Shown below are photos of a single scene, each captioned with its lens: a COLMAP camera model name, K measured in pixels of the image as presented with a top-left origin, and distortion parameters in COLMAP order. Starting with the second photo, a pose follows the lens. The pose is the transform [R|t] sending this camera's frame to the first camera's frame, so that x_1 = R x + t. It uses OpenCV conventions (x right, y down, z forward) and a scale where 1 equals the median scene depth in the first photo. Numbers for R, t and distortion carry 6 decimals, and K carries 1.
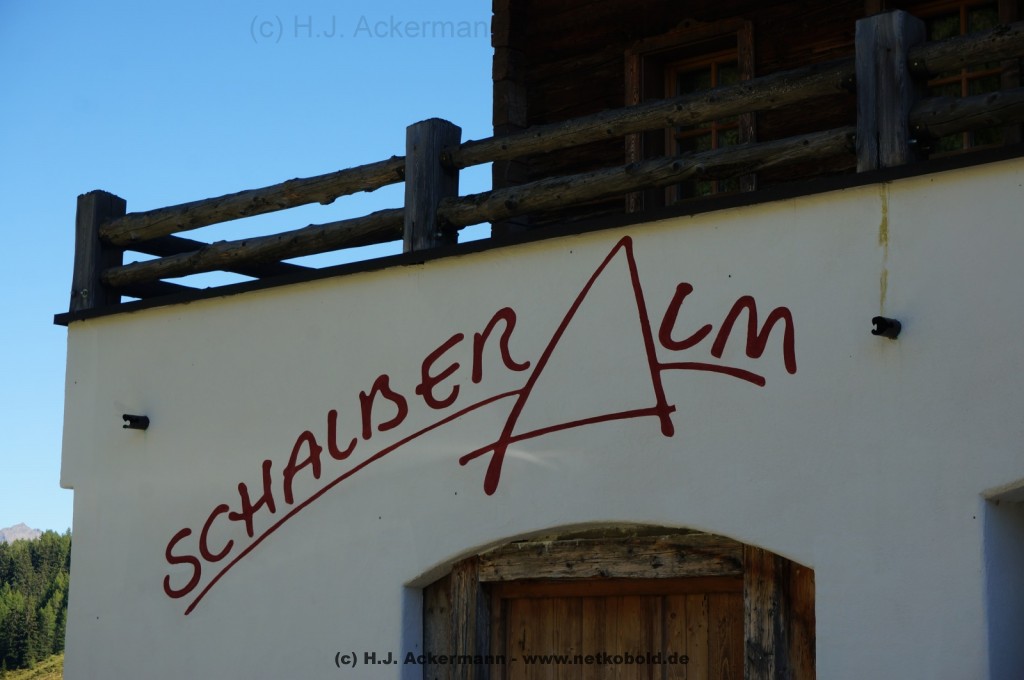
lens RADIAL K [[2115.3, 0, 512.0], [0, 2115.3, 340.0], [0, 0, 1]] dist [0.034740, 0.114900]
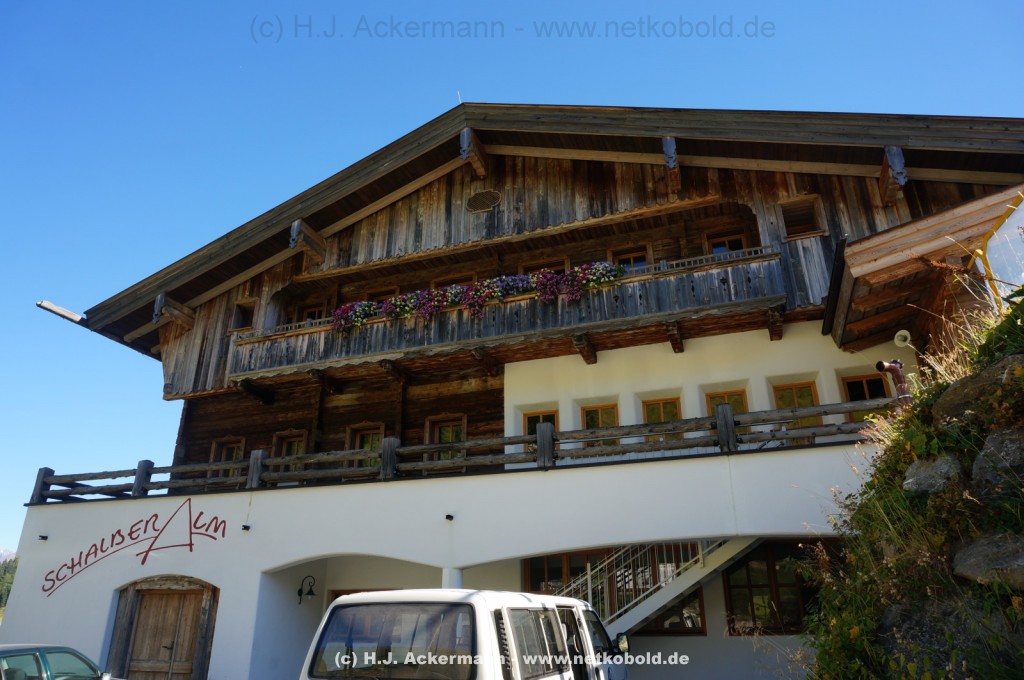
lens RADIAL K [[691.8, 0, 510.9], [0, 691.8, 348.1], [0, 0, 1]] dist [-0.036419, 0.035862]
pose [[0.936338, 0.125167, 0.328031, 0.153572], [-0.055887, 0.975517, -0.212704, -0.079451], [-0.346623, 0.180830, 0.920409, -0.411415]]
